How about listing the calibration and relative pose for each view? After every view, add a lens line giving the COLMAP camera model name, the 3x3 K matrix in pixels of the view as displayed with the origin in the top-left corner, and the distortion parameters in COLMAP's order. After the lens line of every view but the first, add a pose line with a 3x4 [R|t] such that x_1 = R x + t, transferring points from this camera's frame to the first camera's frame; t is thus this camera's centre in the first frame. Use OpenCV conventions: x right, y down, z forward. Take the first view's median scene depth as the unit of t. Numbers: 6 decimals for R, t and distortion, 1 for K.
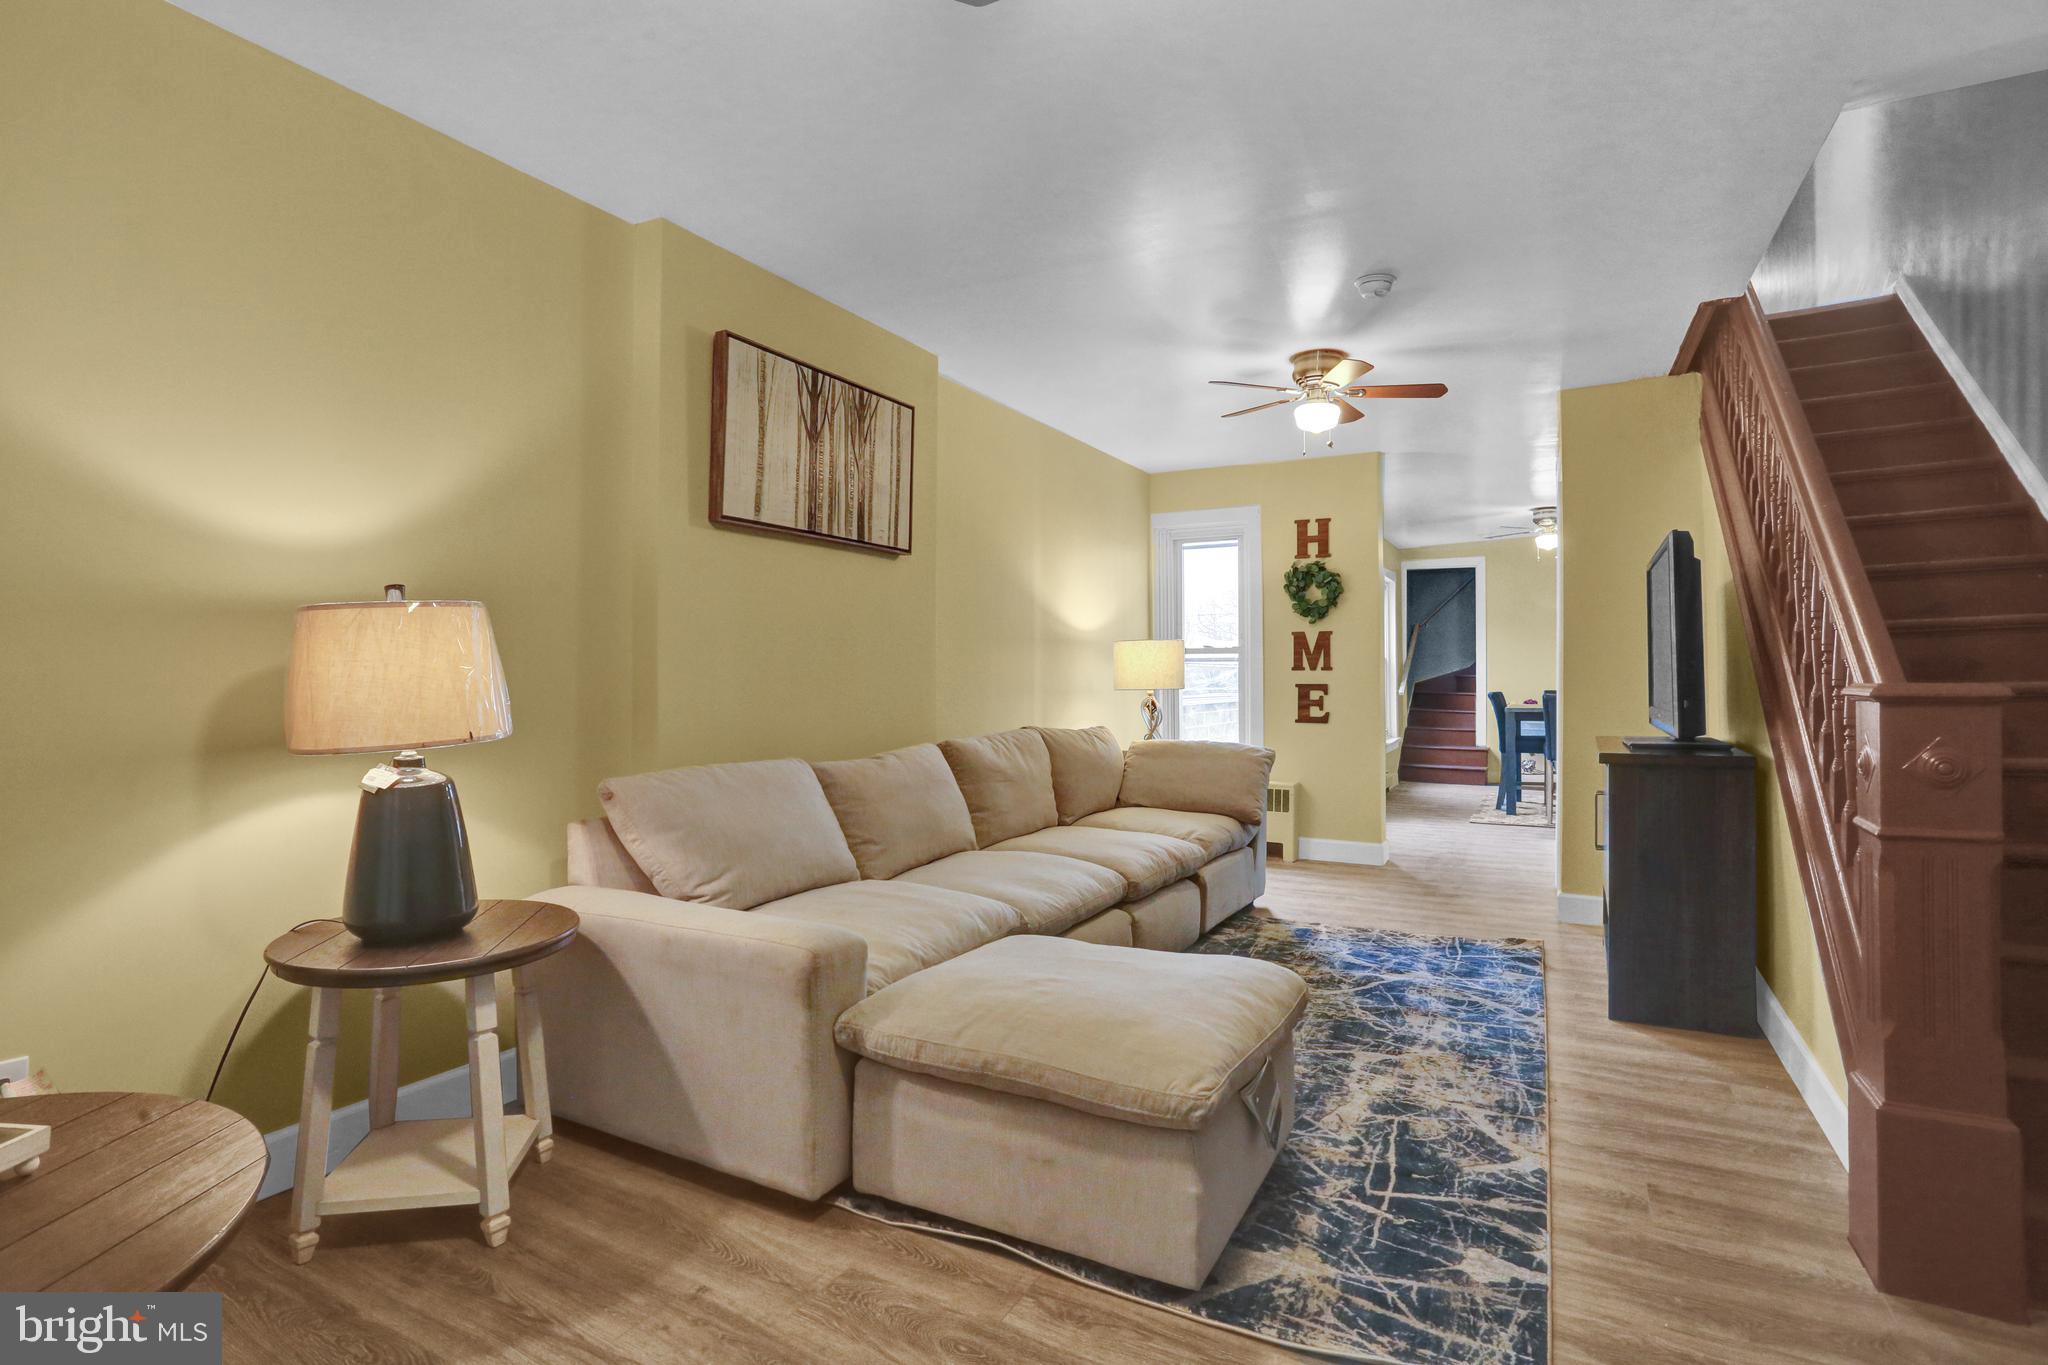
lens RADIAL K [[1026.1, 0, 1038.9], [0, 1026.1, 639.6], [0, 0, 1]] dist [-0.053536, 0.020913]
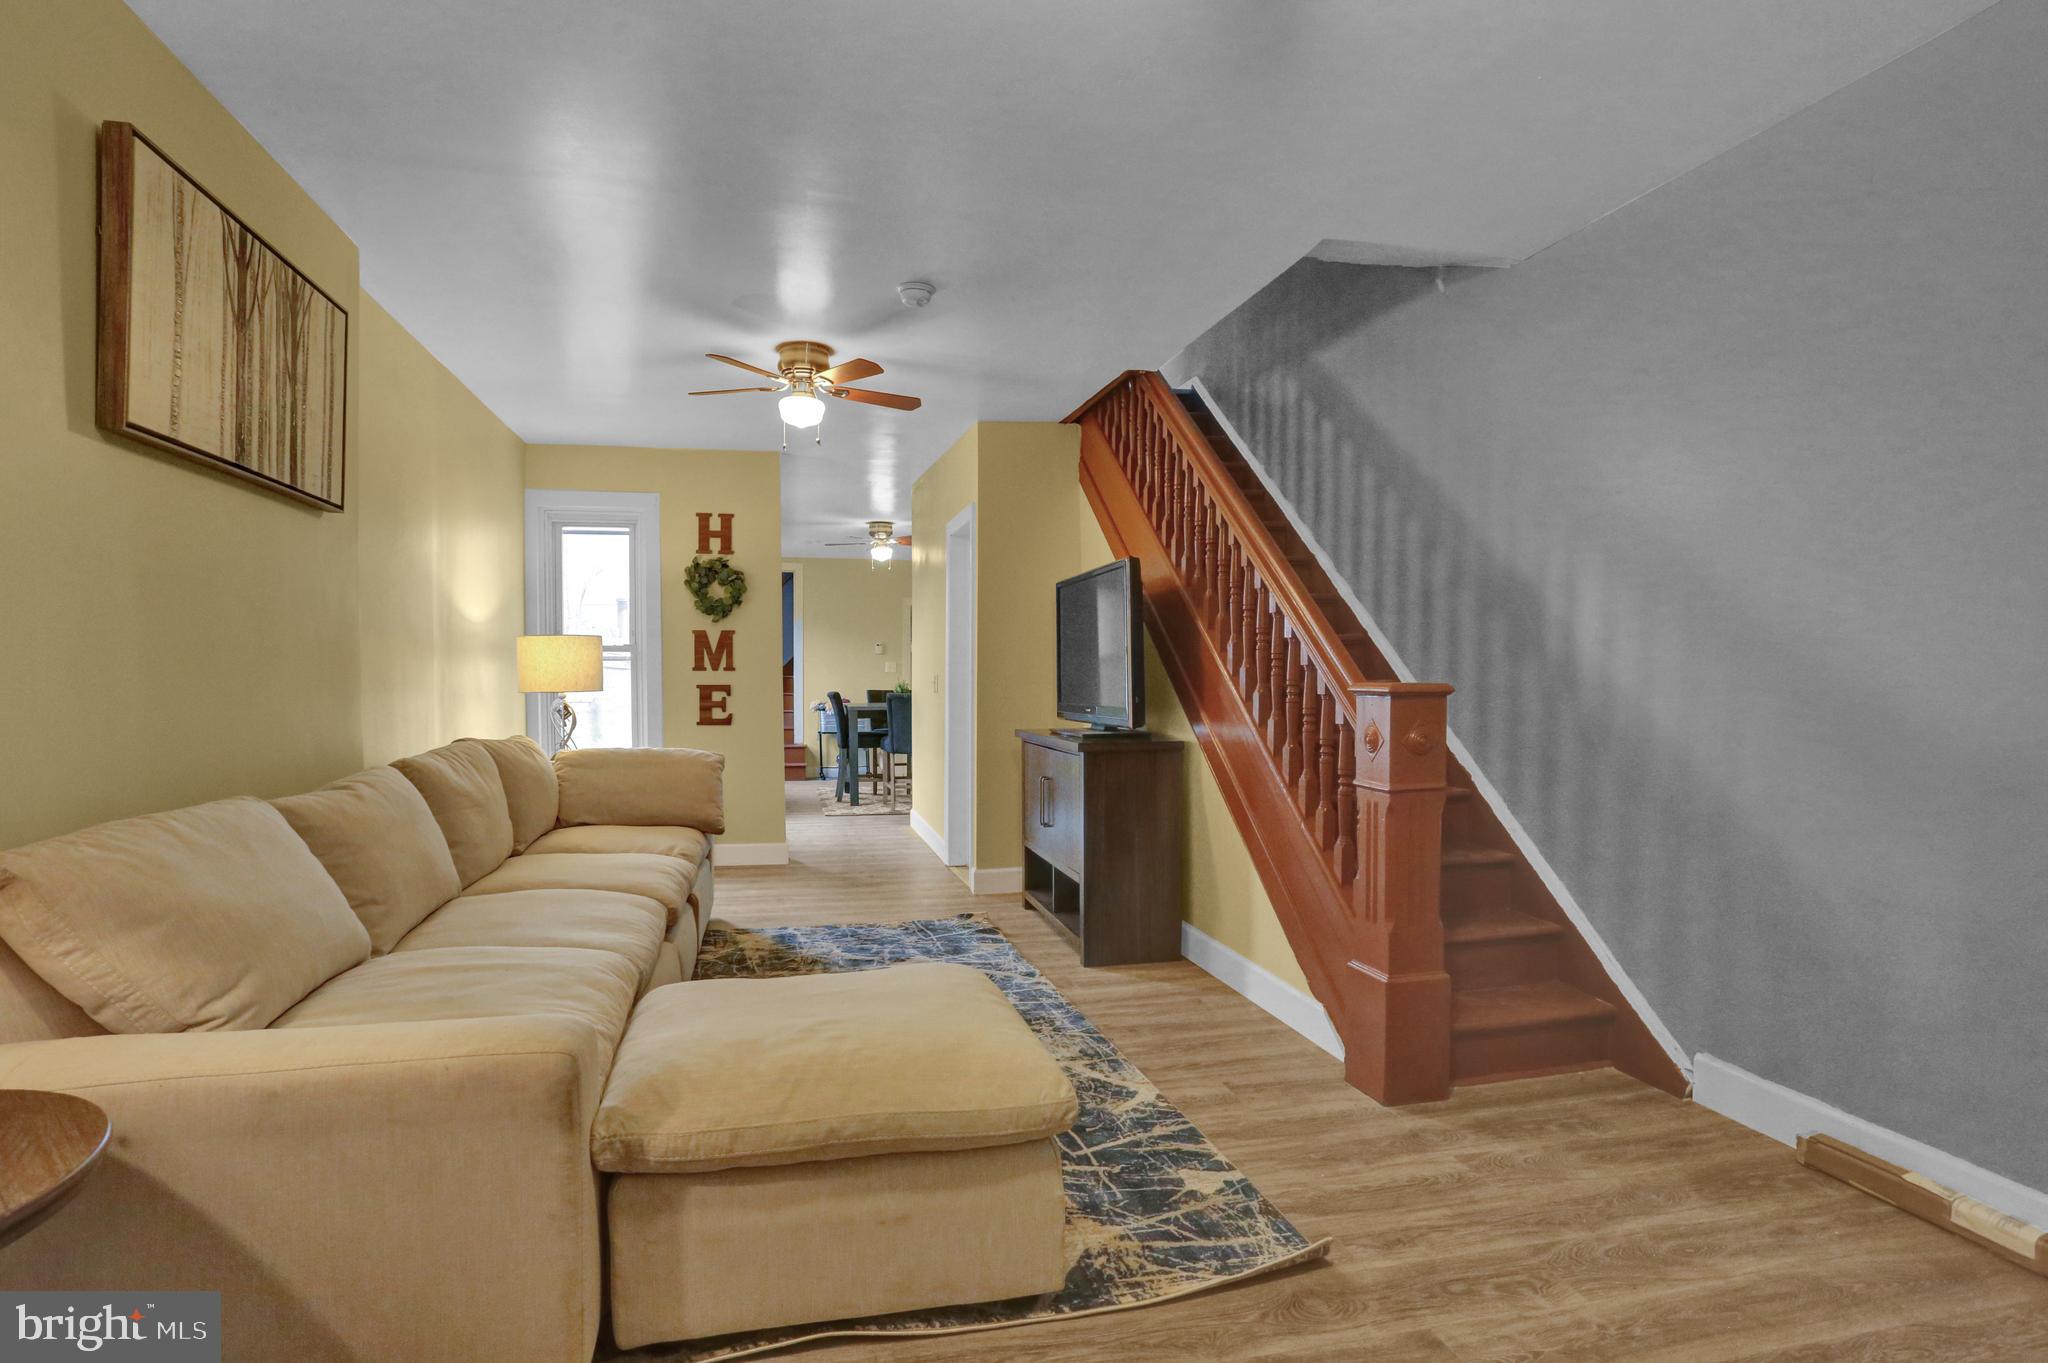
lens RADIAL K [[1026.1, 0, 1040.4], [0, 1026.1, 674.1], [0, 0, 1]] dist [-0.053536, 0.020913]
pose [[0.745983, 0.002275, 0.665961, -0.289658], [-0.024342, 0.999419, 0.023852, 0.005519], [-0.665520, -0.034004, 0.745605, 0.155616]]
